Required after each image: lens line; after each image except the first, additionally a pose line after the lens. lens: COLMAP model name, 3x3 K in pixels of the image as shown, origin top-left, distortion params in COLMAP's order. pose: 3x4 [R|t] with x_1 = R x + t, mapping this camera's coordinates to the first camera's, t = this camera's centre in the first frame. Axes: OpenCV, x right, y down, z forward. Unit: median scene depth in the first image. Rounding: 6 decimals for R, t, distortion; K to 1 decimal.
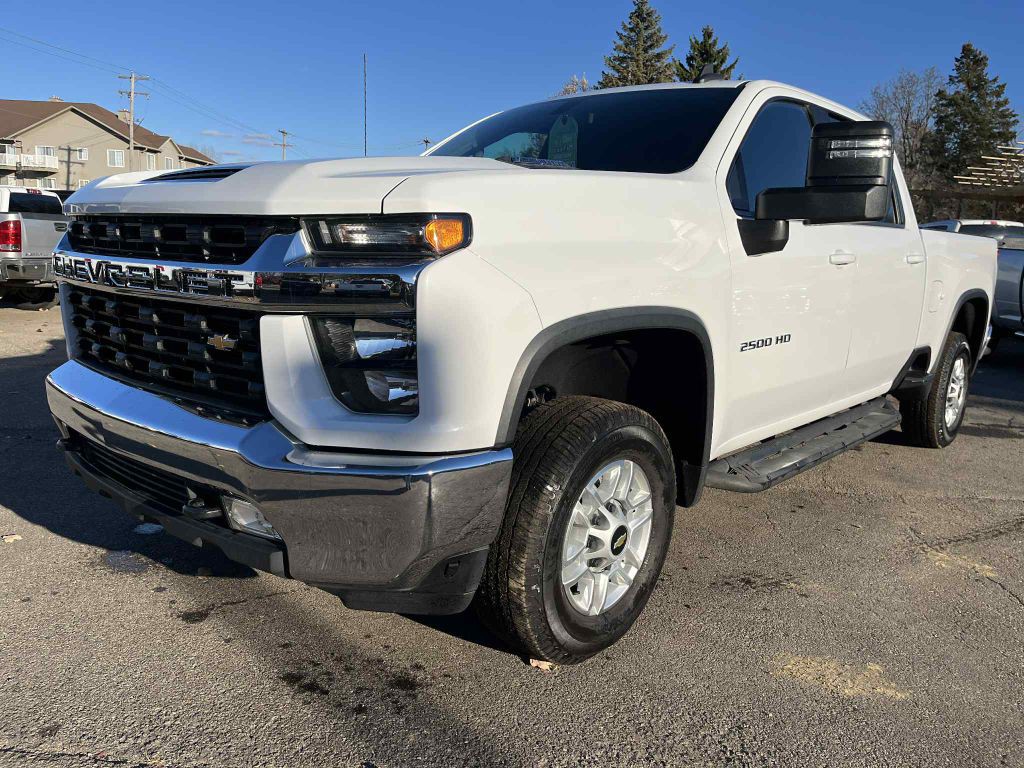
lens RADIAL K [[765.8, 0, 516.8], [0, 765.8, 405.6], [0, 0, 1]] dist [0.057556, -0.106009]
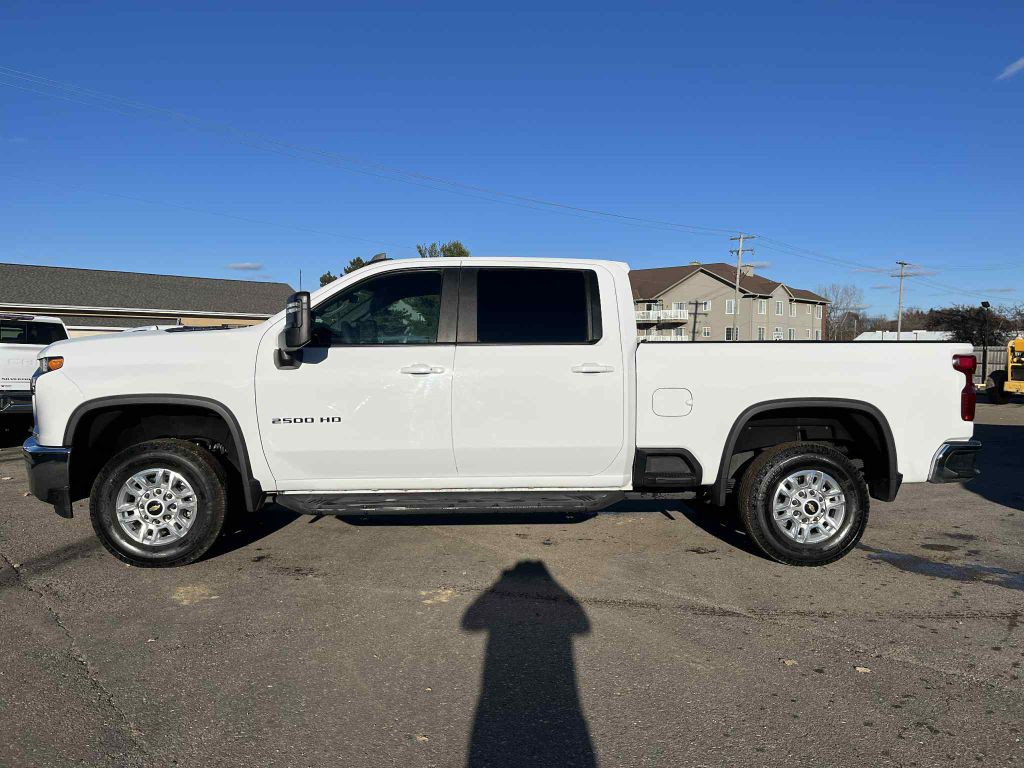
lens RADIAL K [[773.1, 0, 512.0], [0, 773.1, 384.0], [0, 0, 1]] dist [0.009464, 0.001544]
pose [[0.697688, -0.028289, -0.715843, 2.512781], [-0.114147, 0.982065, -0.150061, 0.056810], [0.707250, 0.186407, 0.681946, 0.212320]]
